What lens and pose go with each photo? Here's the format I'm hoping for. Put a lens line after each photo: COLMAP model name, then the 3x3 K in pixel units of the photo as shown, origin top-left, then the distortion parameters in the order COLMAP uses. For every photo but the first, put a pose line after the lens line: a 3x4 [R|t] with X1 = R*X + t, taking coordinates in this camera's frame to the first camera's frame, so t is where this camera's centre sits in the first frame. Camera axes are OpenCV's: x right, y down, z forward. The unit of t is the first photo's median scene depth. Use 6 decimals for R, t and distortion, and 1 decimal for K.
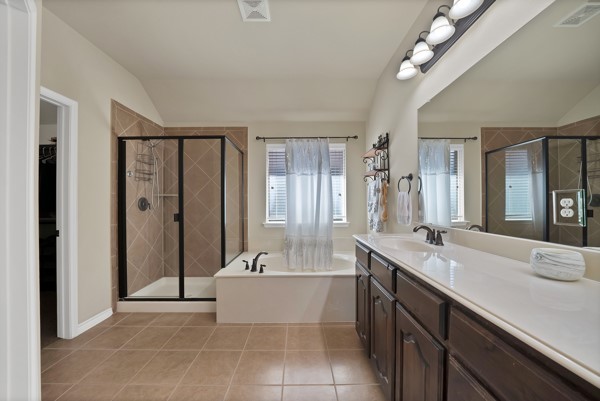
lens RADIAL K [[214.5, 0, 300.4], [0, 214.5, 203.0], [0, 0, 1]] dist [-0.023381, 0.000150]
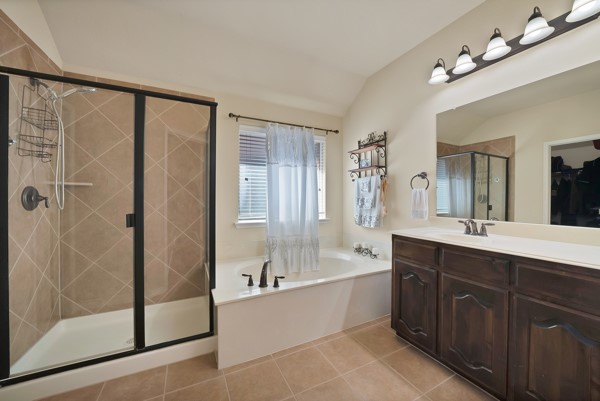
lens RADIAL K [[217.6, 0, 299.2], [0, 217.6, 199.6], [0, 0, 1]] dist [-0.017823, 0.000107]
pose [[0.897085, 0.005096, 0.441828, -0.343631], [-0.008050, 0.999956, 0.004813, 0.000332], [-0.441784, -0.007874, 0.897087, 0.185169]]
